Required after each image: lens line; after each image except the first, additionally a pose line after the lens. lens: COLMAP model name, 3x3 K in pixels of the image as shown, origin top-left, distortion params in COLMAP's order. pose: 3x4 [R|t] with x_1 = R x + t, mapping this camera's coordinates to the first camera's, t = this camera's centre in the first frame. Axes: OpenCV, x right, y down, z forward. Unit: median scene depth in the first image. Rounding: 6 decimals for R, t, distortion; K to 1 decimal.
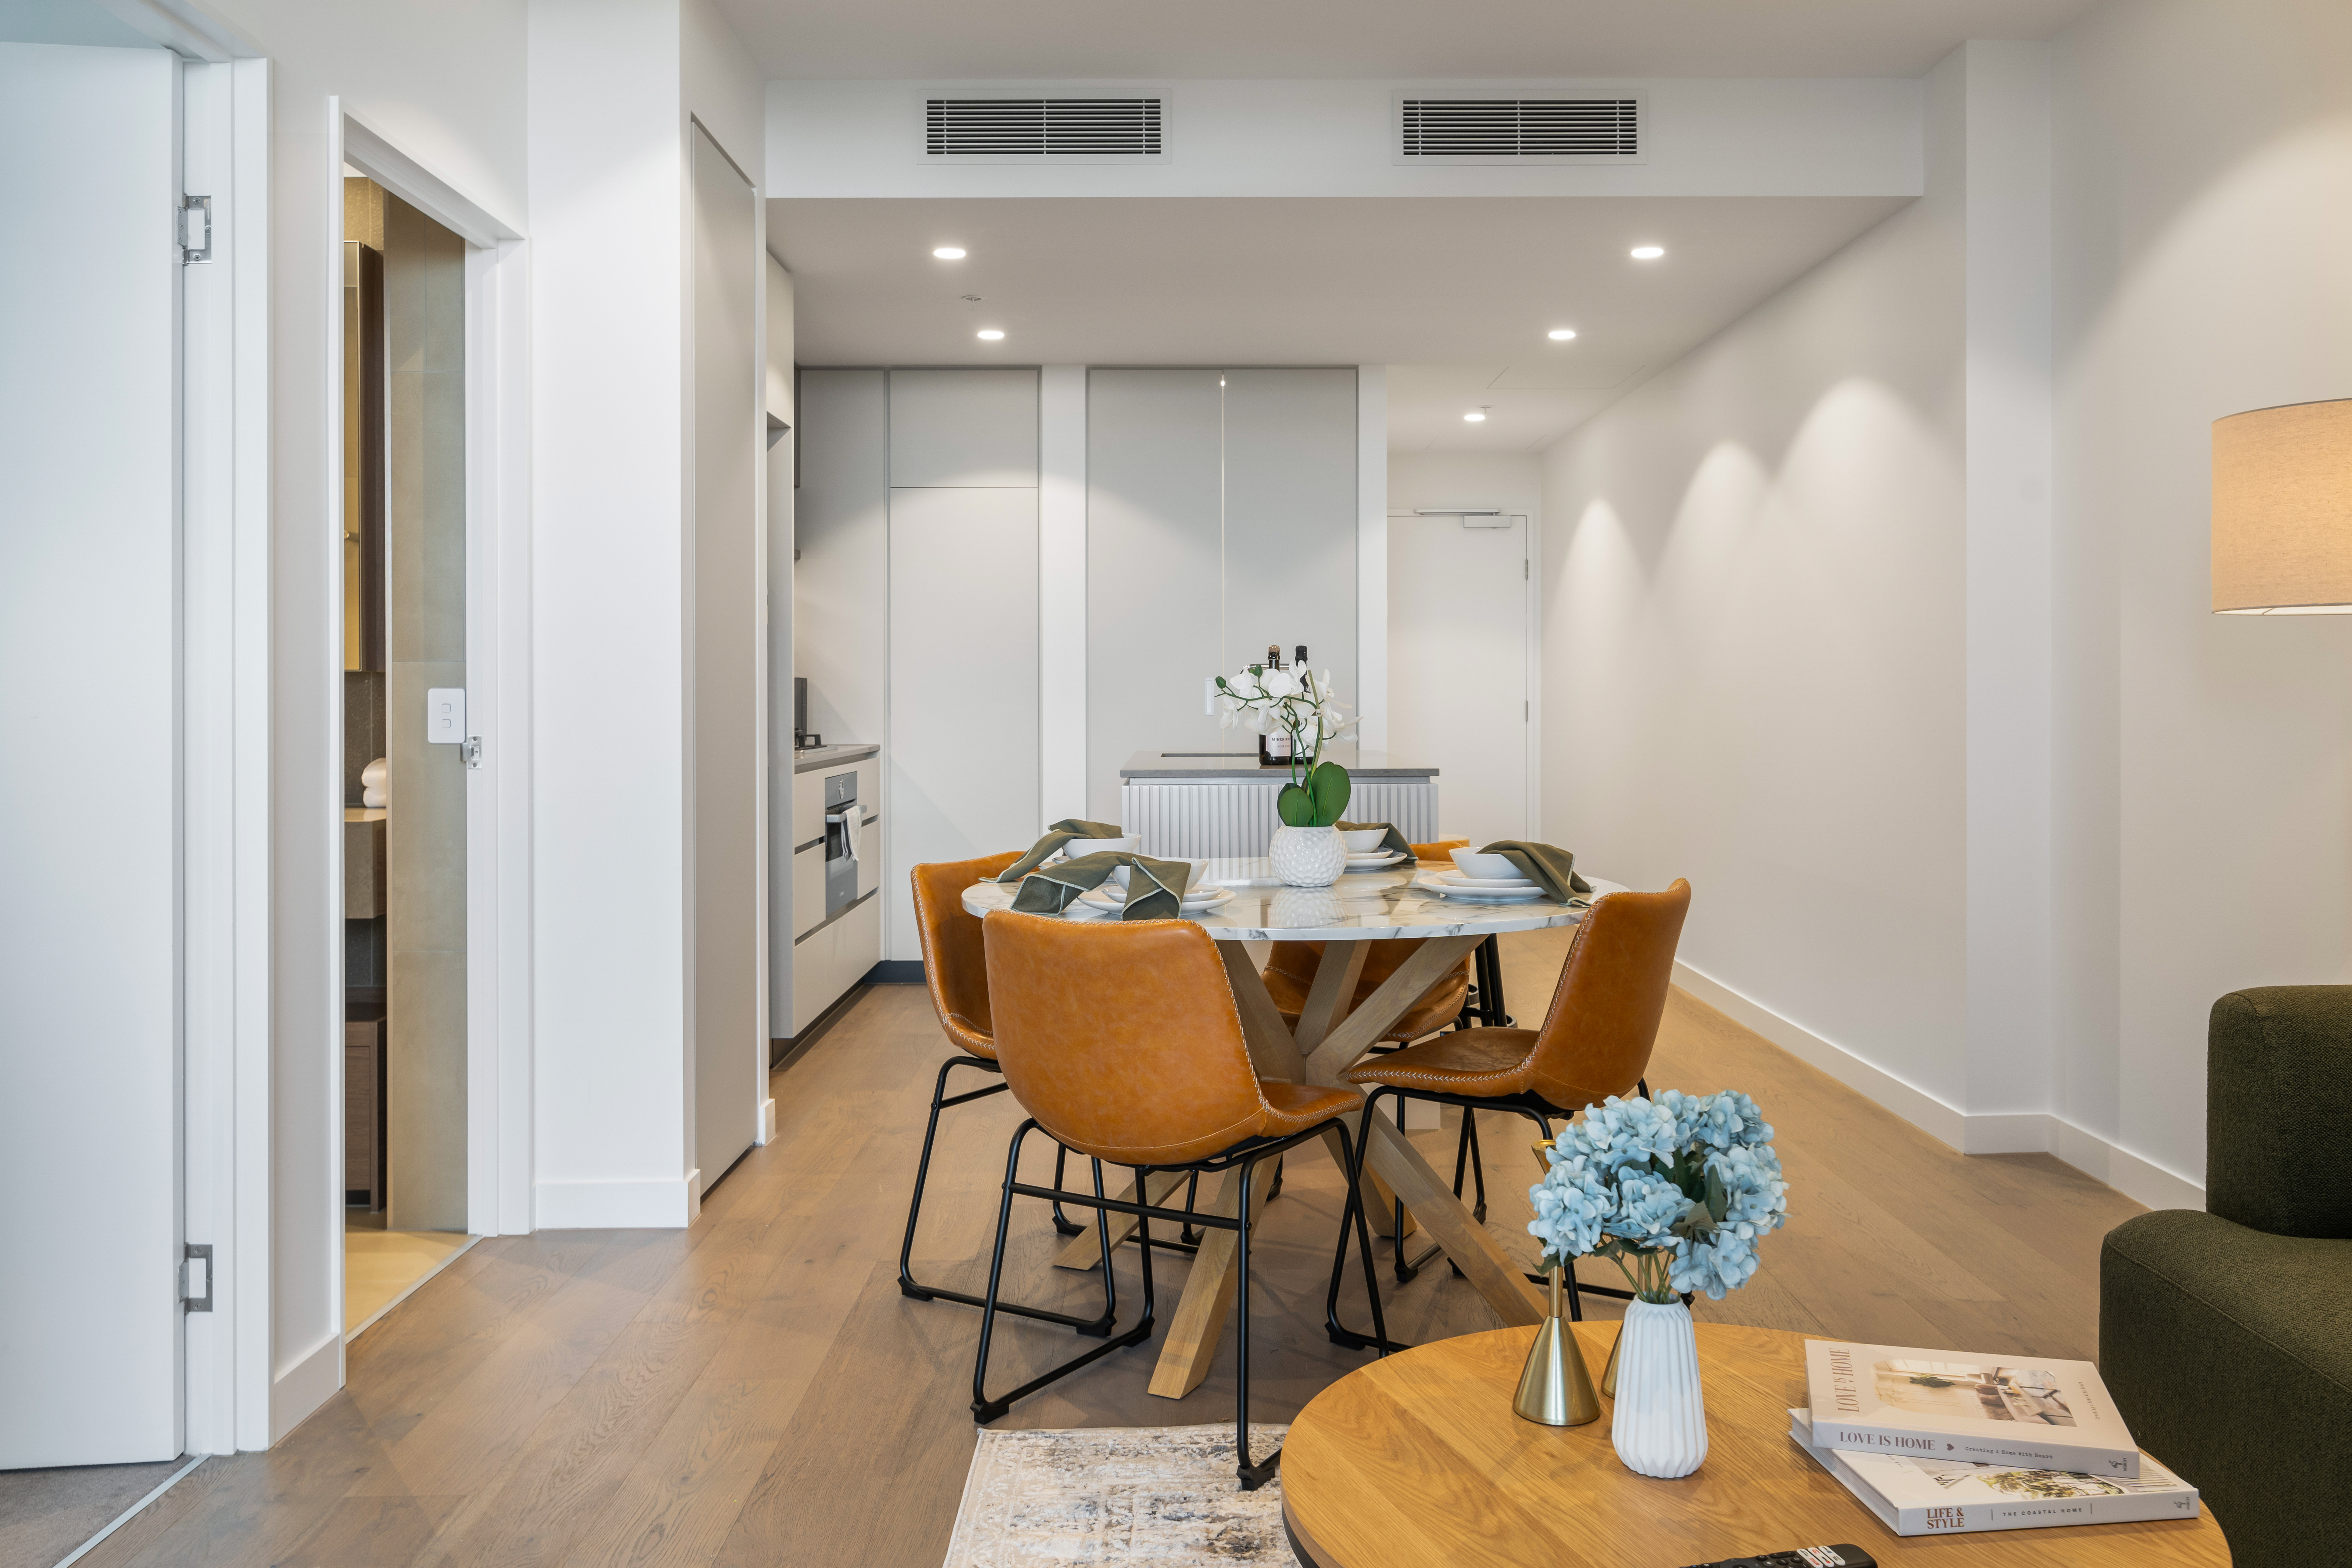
lens RADIAL K [[1798.7, 0, 1178.0], [0, 1798.7, 727.7], [0, 0, 1]] dist [-0.003743, -0.002523]
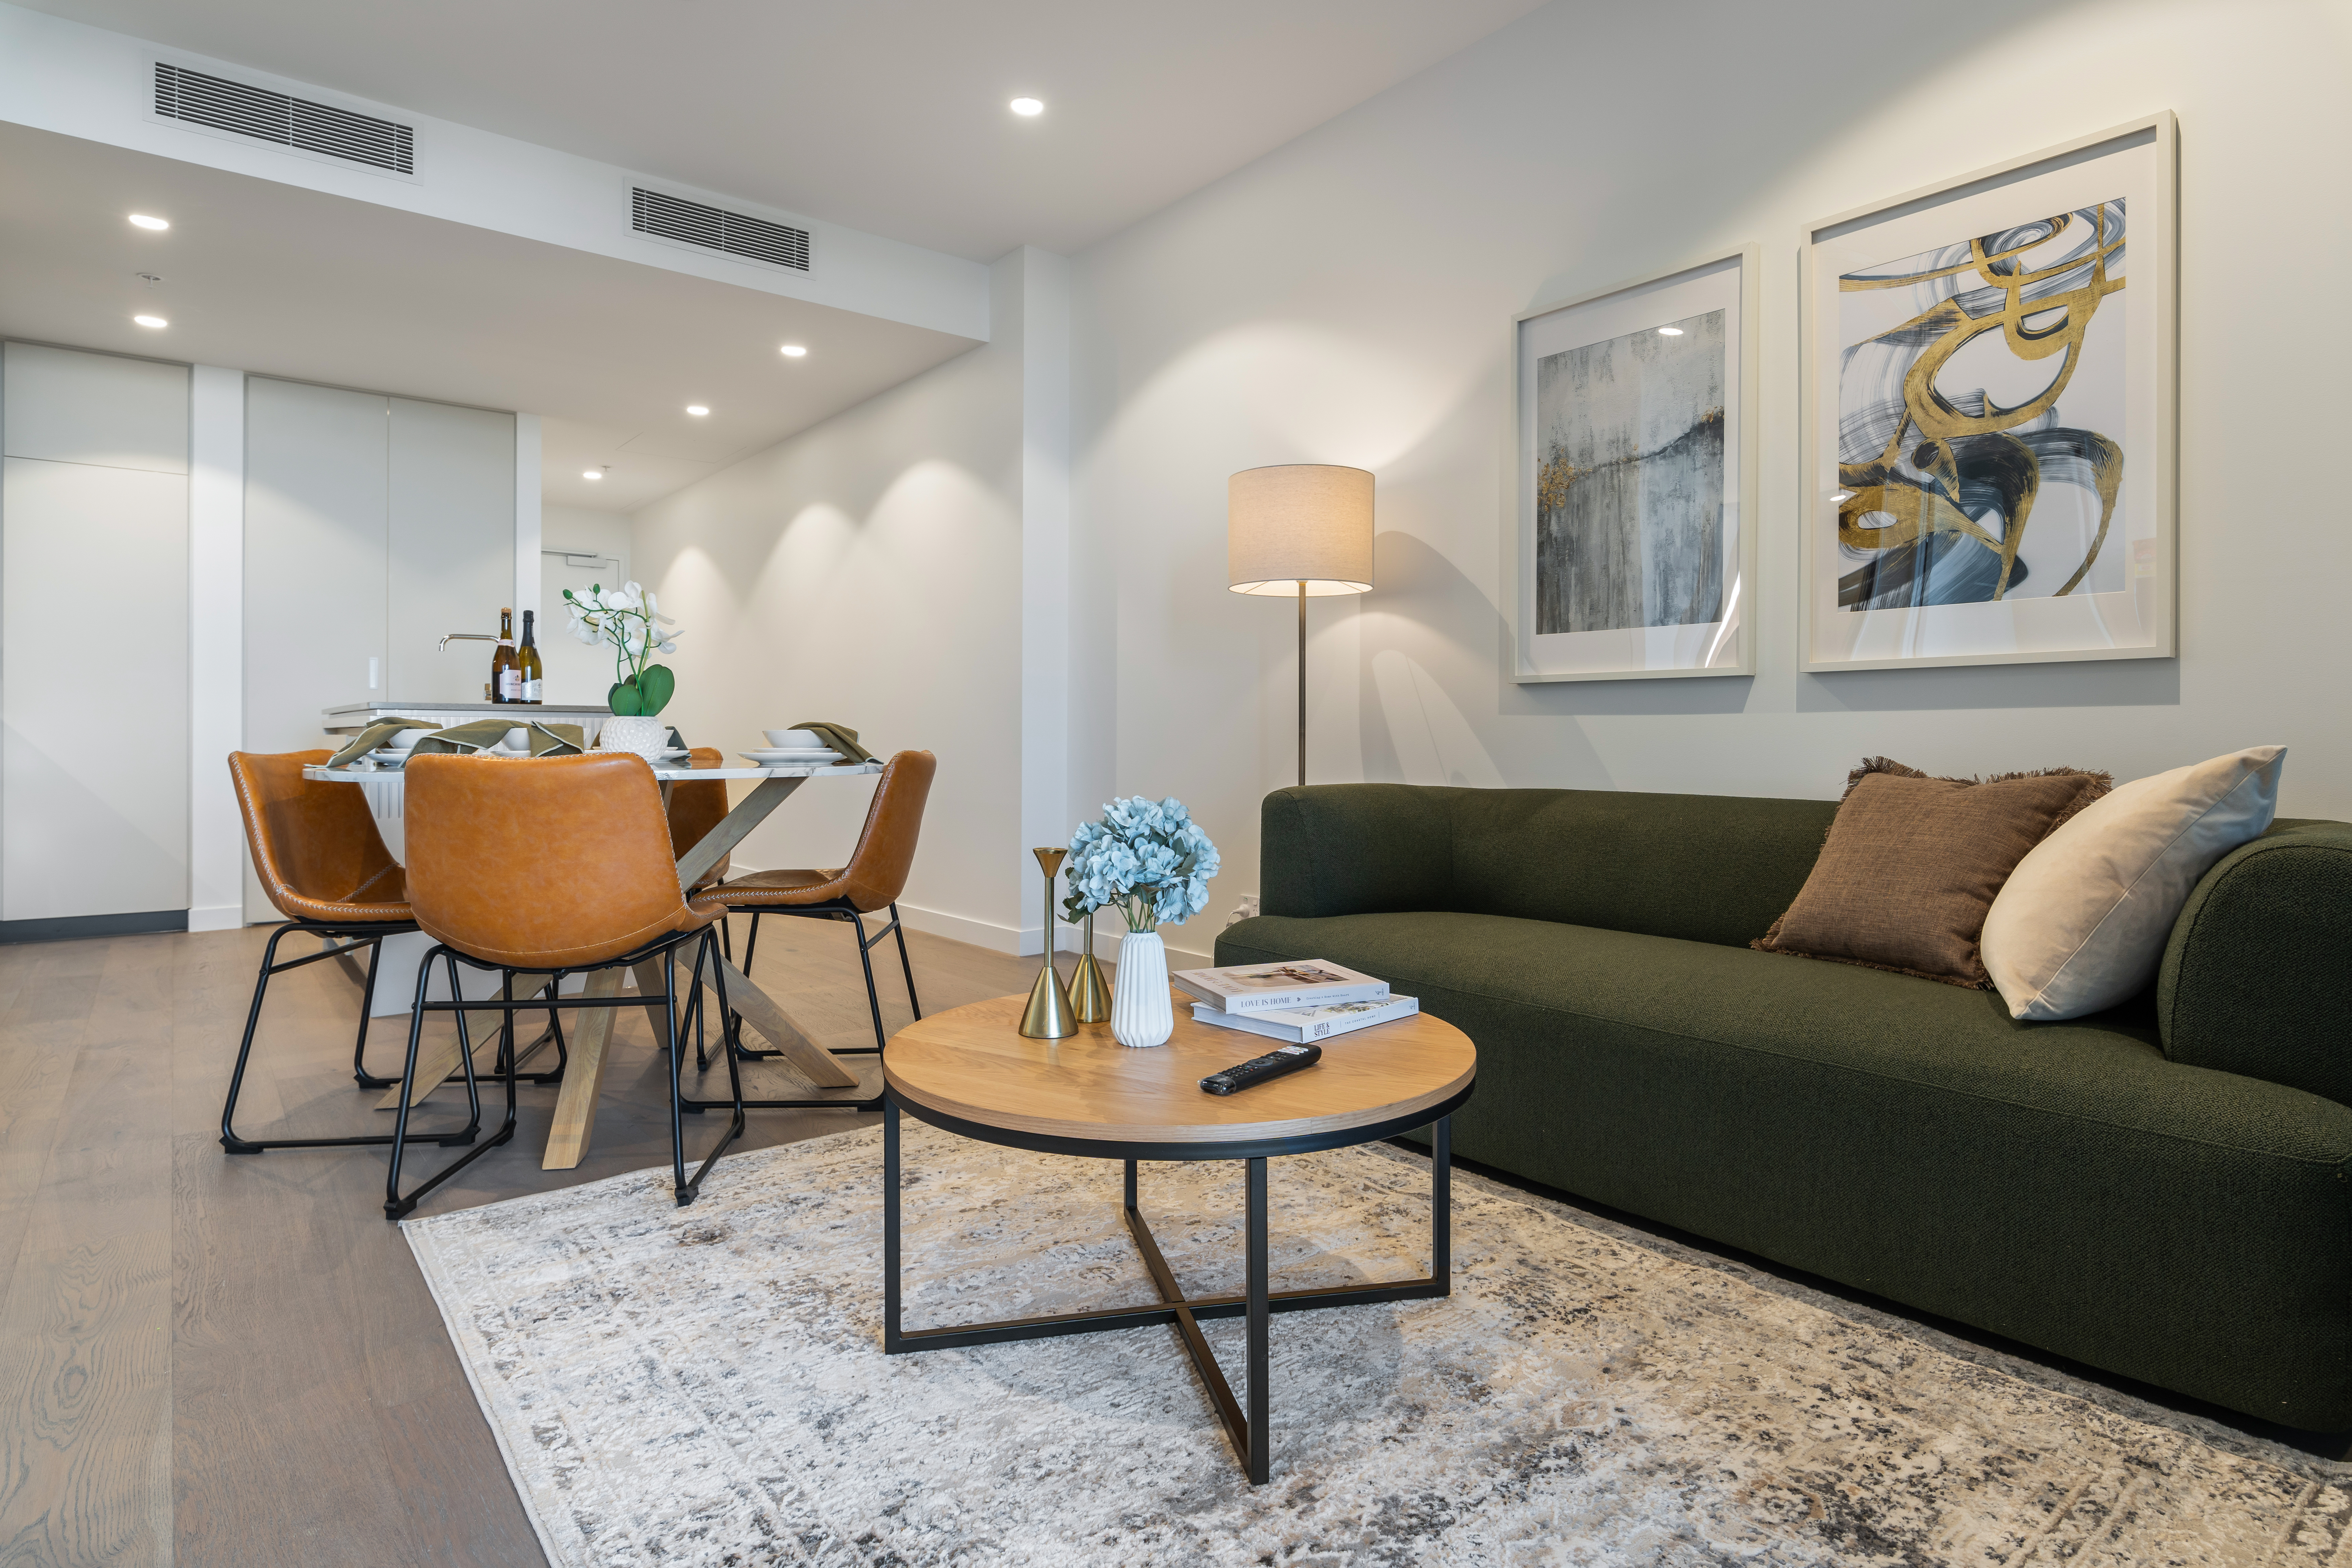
lens RADIAL K [[1253.3, 0, 1194.5], [0, 1253.3, 741.1], [0, 0, 1]] dist [0.001594, -0.001985]
pose [[0.789582, 0.002762, 0.613639, -0.182977], [-0.001475, 0.999996, -0.002603, 0.085686], [-0.613643, 0.001150, 0.789583, 0.075911]]
